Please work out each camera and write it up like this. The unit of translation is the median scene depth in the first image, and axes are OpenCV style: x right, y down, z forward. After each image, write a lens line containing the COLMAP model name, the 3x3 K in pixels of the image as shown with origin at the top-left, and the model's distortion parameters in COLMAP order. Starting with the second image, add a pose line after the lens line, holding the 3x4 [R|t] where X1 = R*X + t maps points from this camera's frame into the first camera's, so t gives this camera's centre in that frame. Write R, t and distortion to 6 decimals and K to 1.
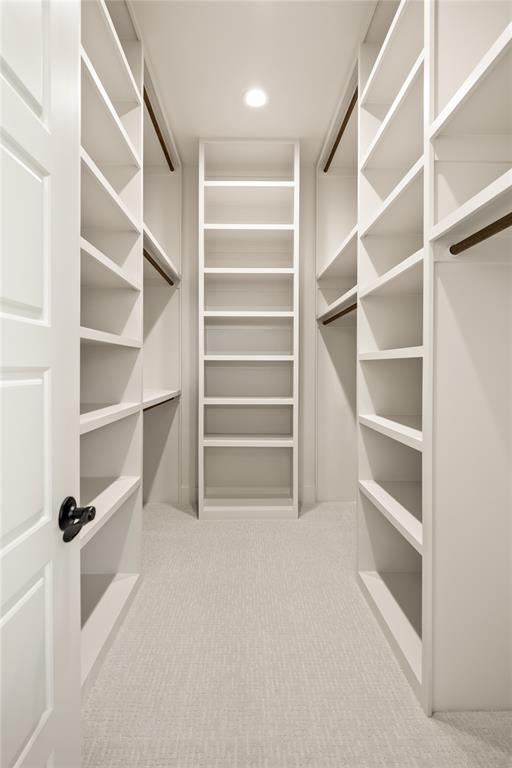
lens RADIAL K [[382.3, 0, 255.8], [0, 382.3, 379.5], [0, 0, 1]] dist [0.000766, 0.000219]
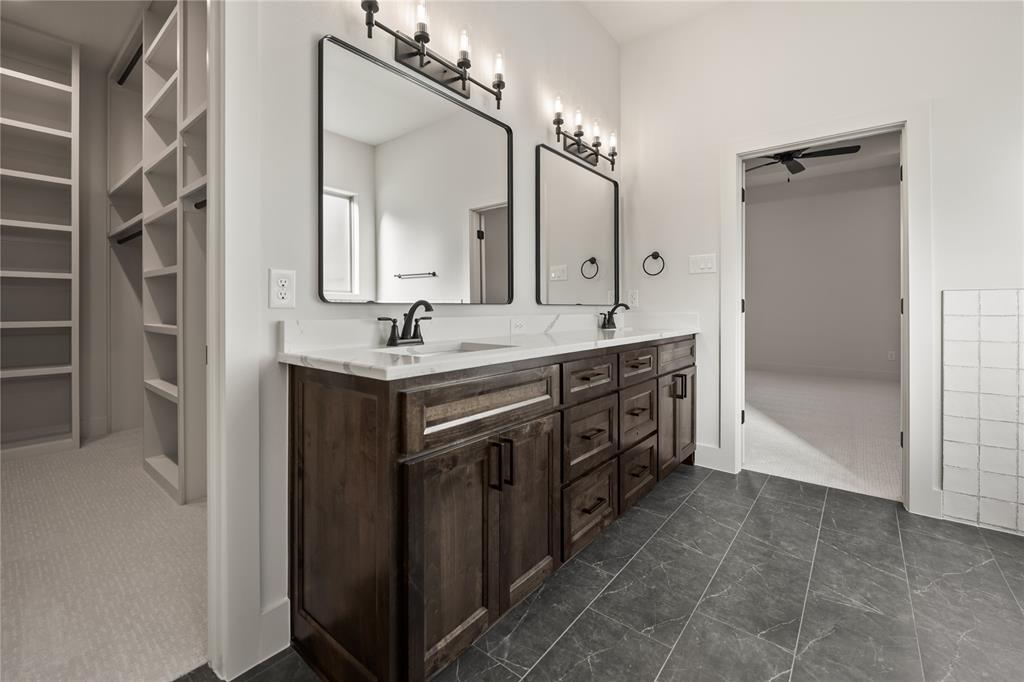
lens RADIAL K [[433.1, 0, 516.5], [0, 433.1, 305.1], [0, 0, 1]] dist [-0.007306, 0.000224]
pose [[0.645978, -0.003097, 0.763350, 0.001165], [0.025272, 0.999530, -0.017330, 0.074855], [-0.762938, 0.030486, 0.645753, -0.623877]]
